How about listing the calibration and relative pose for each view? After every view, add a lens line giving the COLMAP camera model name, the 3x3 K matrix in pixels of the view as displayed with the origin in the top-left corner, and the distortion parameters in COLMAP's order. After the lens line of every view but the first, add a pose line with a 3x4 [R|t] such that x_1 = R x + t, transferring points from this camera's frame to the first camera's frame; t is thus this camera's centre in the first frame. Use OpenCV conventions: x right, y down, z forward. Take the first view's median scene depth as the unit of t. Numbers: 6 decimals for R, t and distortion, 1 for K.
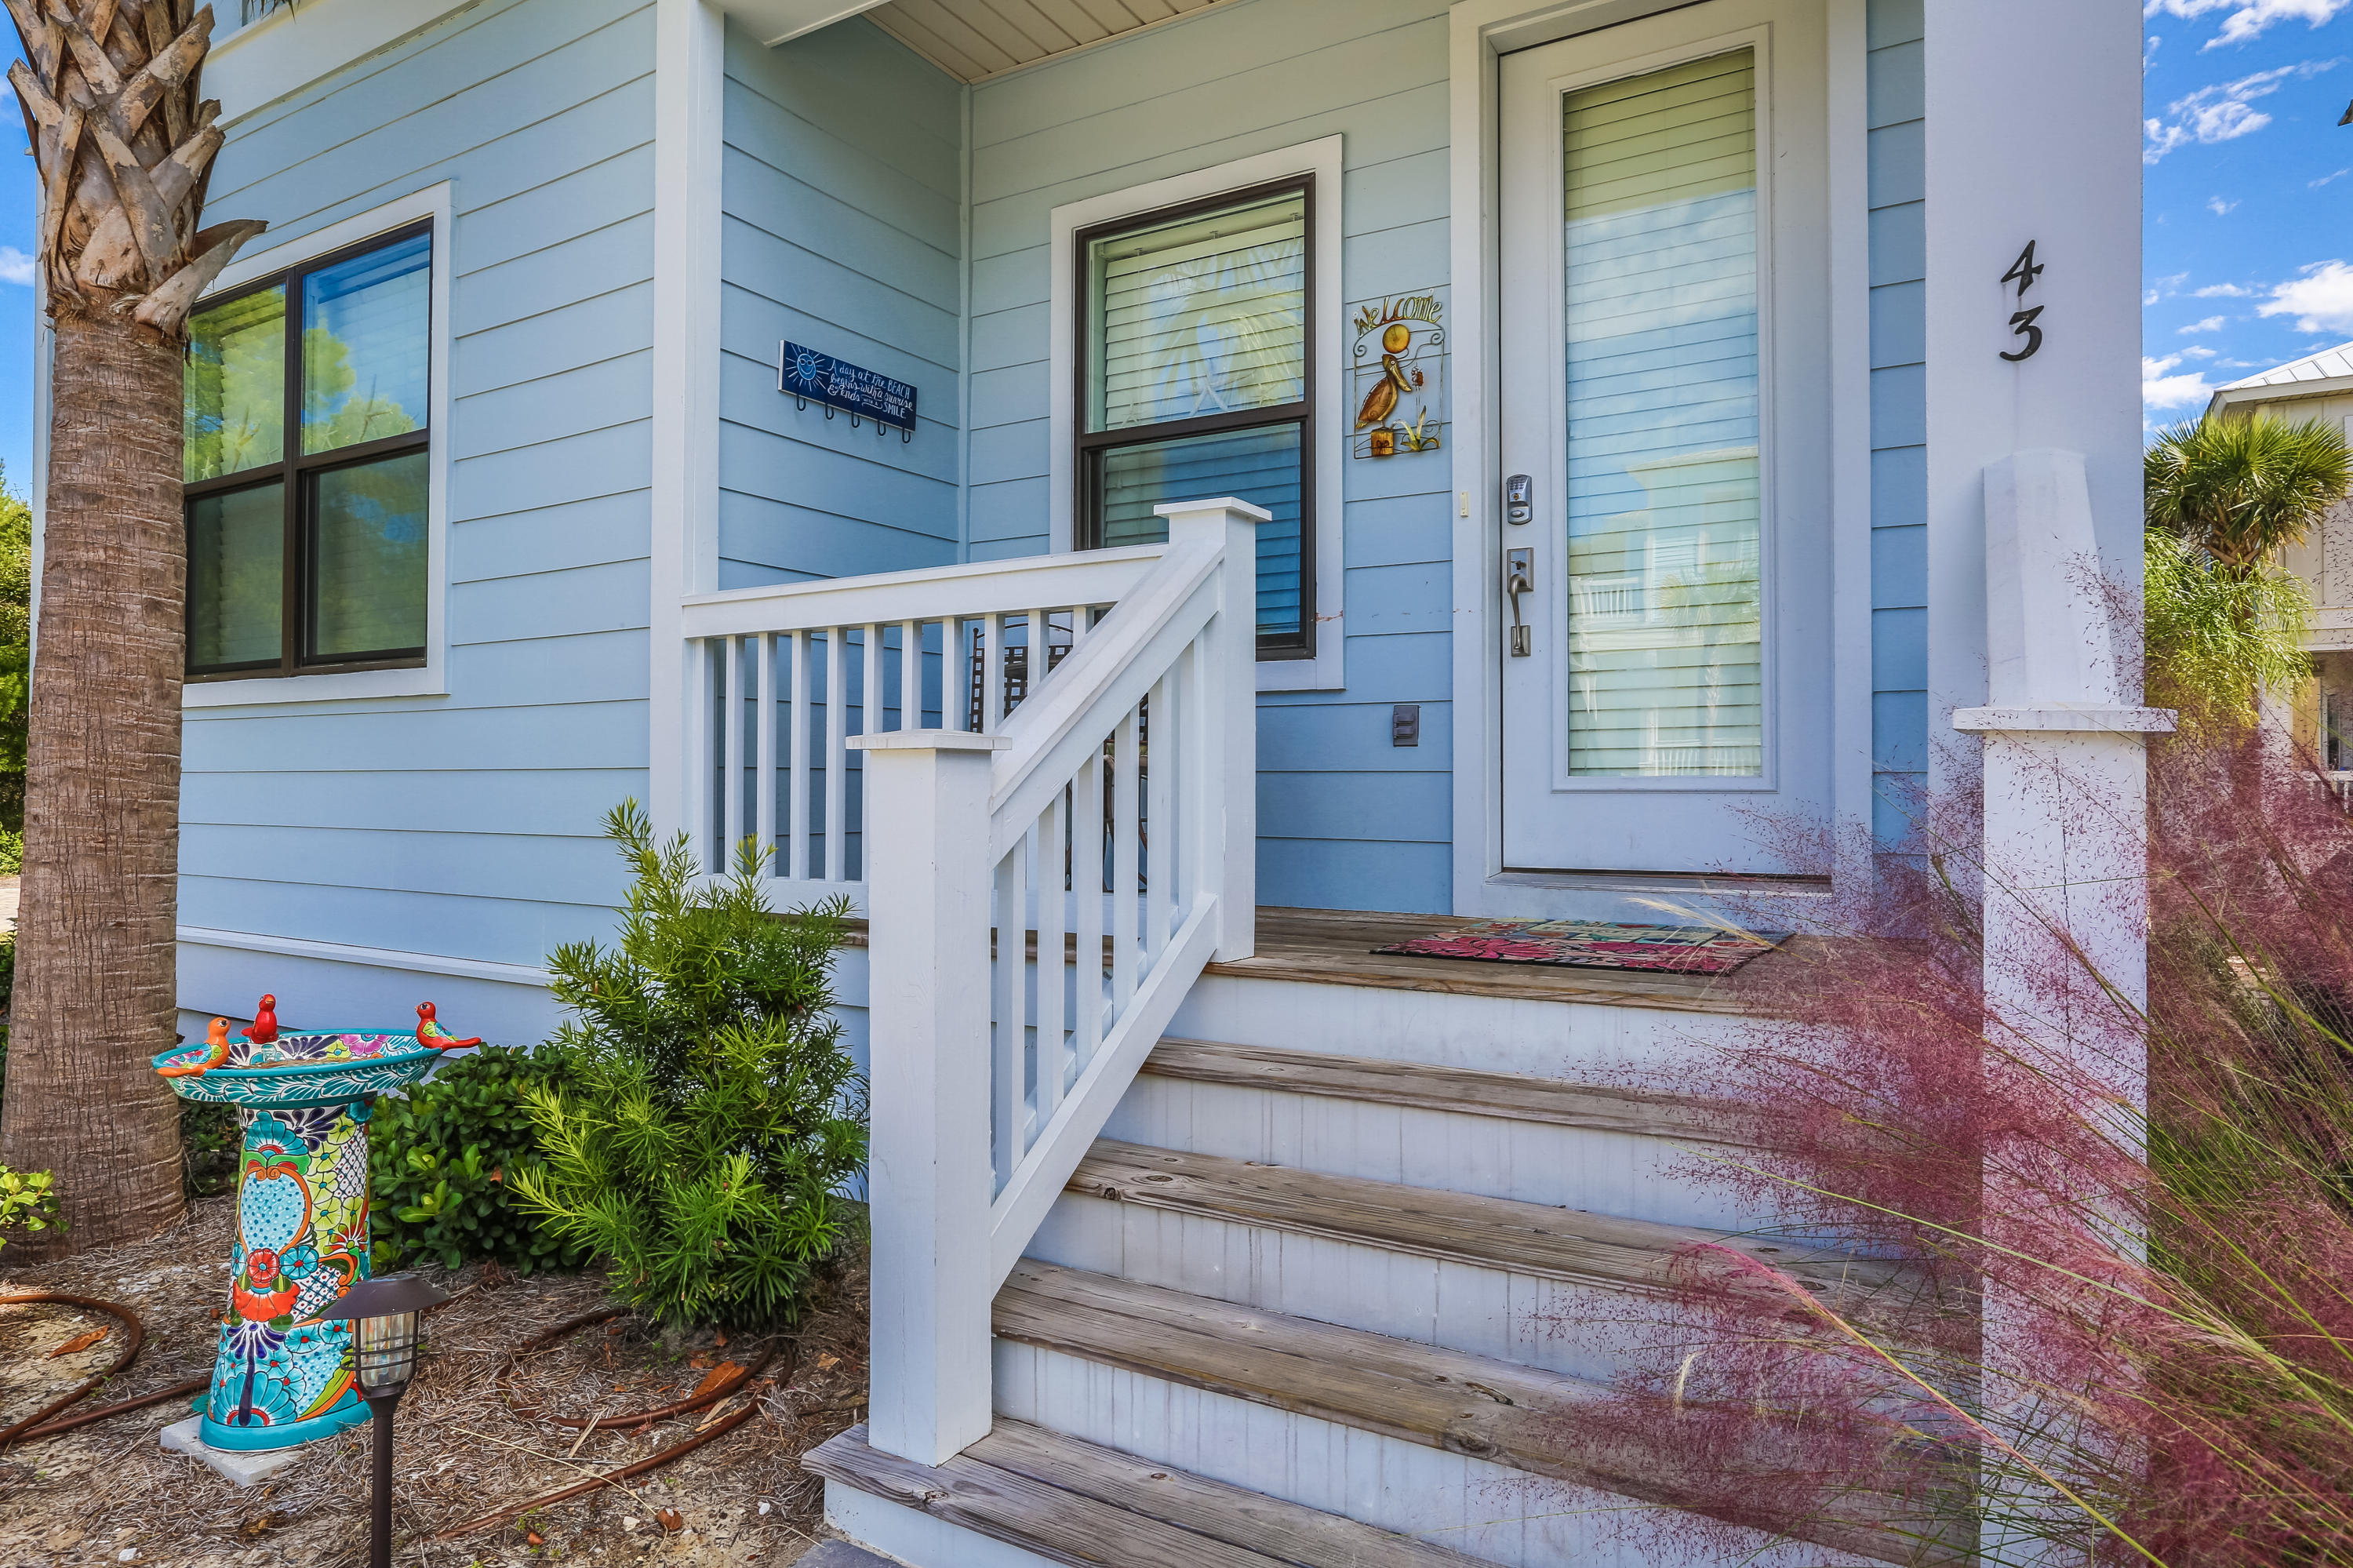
lens RADIAL K [[1422.7, 0, 1167.5], [0, 1422.7, 769.6], [0, 0, 1]] dist [-0.026751, 0.001797]
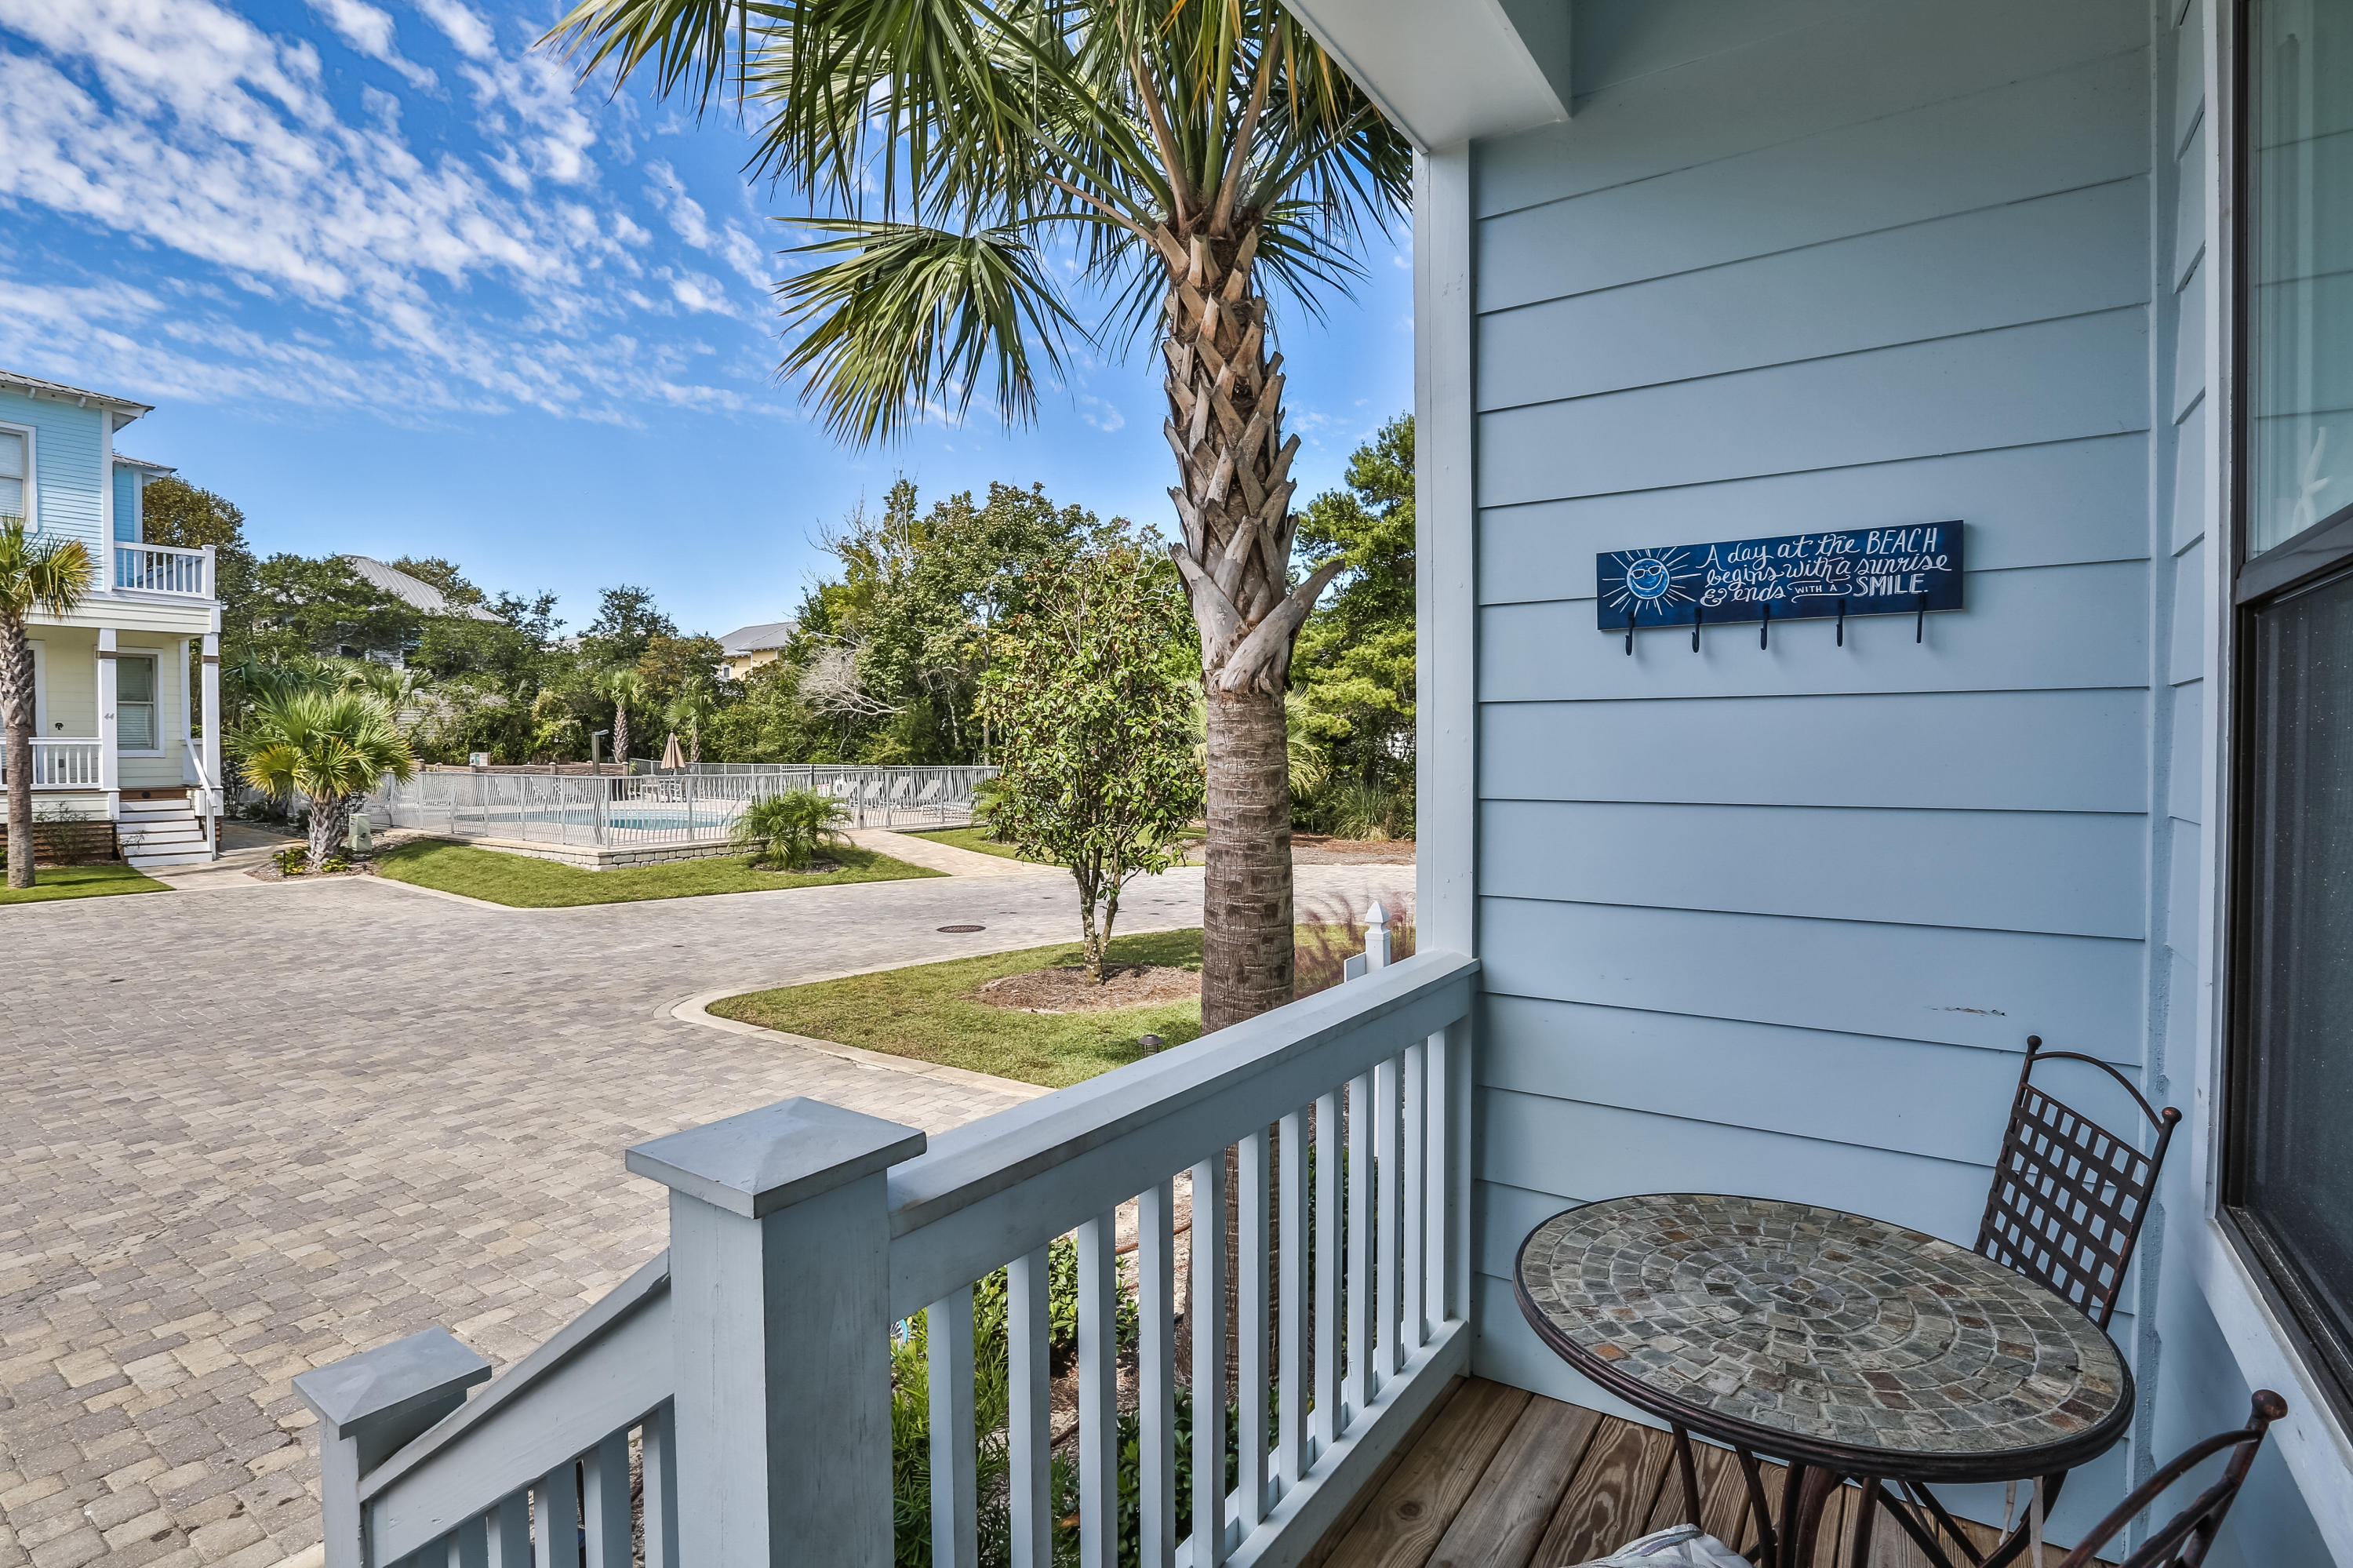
lens RADIAL K [[1114.6, 0, 1220.4], [0, 1114.6, 777.5], [0, 0, 1]] dist [-0.034833, 0.000060]
pose [[-0.025028, 0.014187, -0.999586, 0.250881], [0.006055, 0.999883, 0.014039, -0.216444], [0.999668, -0.005701, -0.025111, 0.871399]]
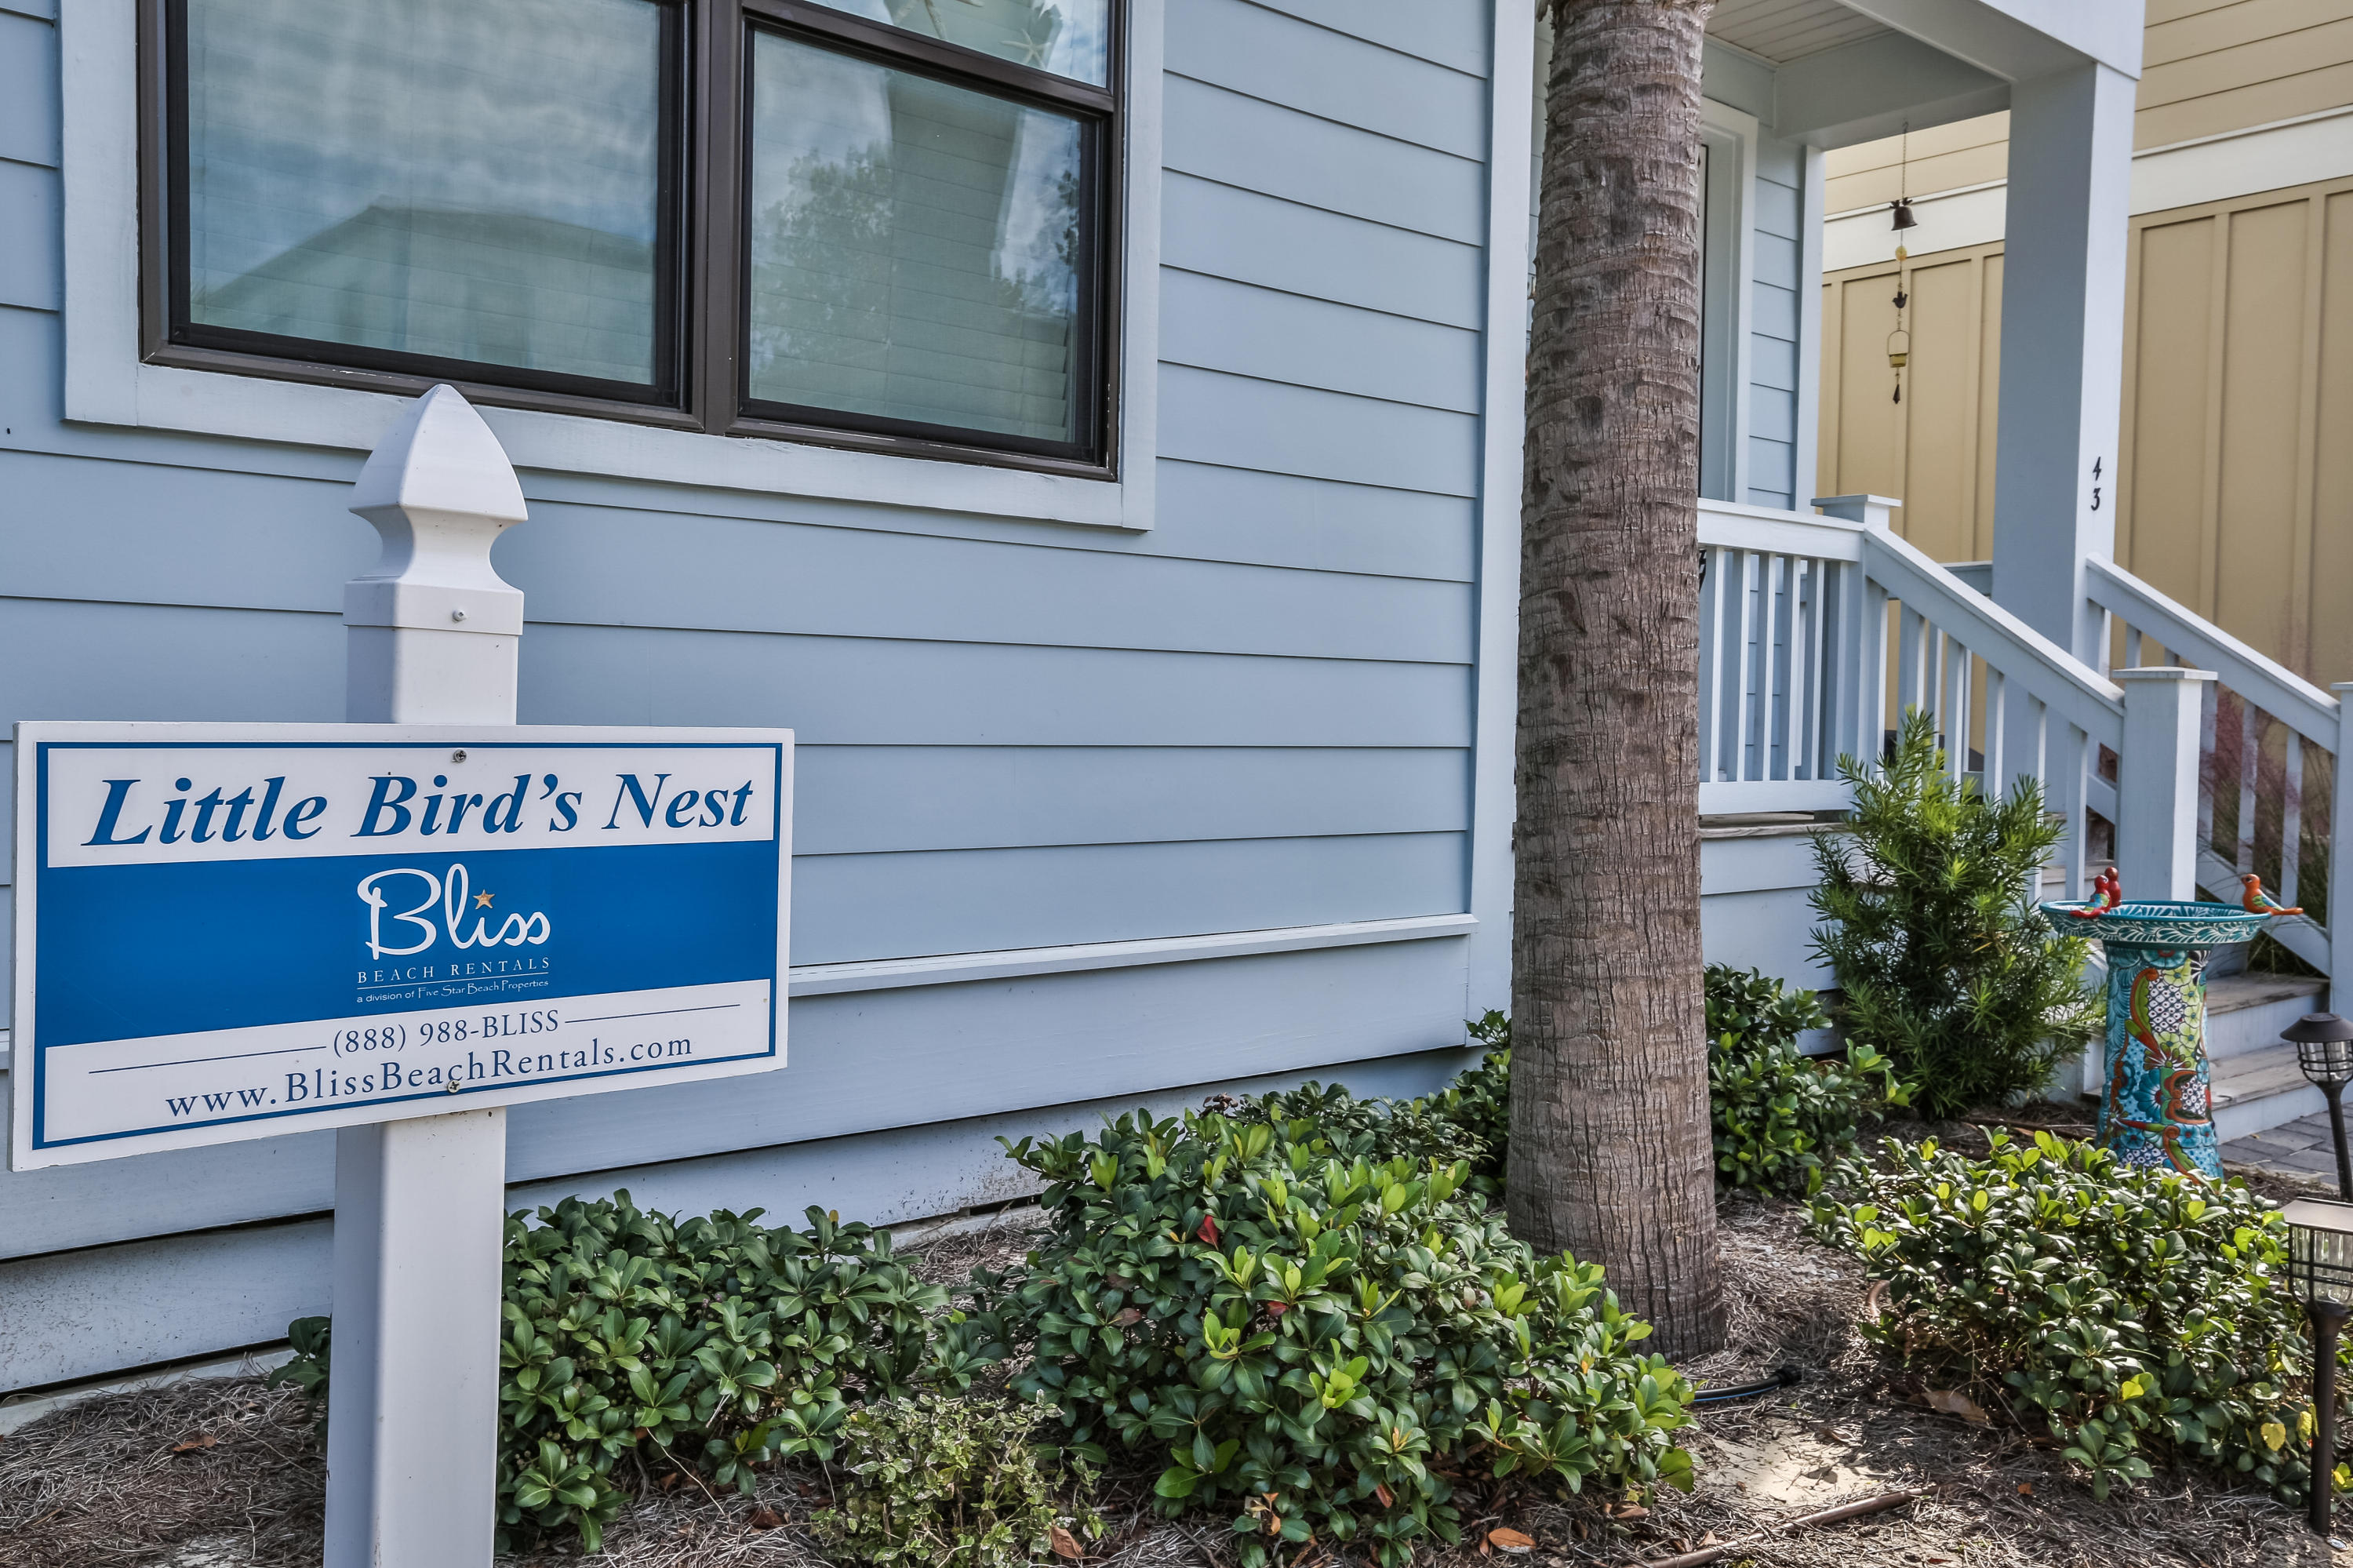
lens RADIAL K [[1926.8, 0, 1176.5], [0, 1926.8, 784.0], [0, 0, 1]] dist [-0.095636, 0.000746]
pose [[0.340522, -0.031750, 0.939700, -1.451643], [-0.036048, 0.998254, 0.046791, 0.021183], [-0.939545, -0.049808, 0.338783, 0.754046]]
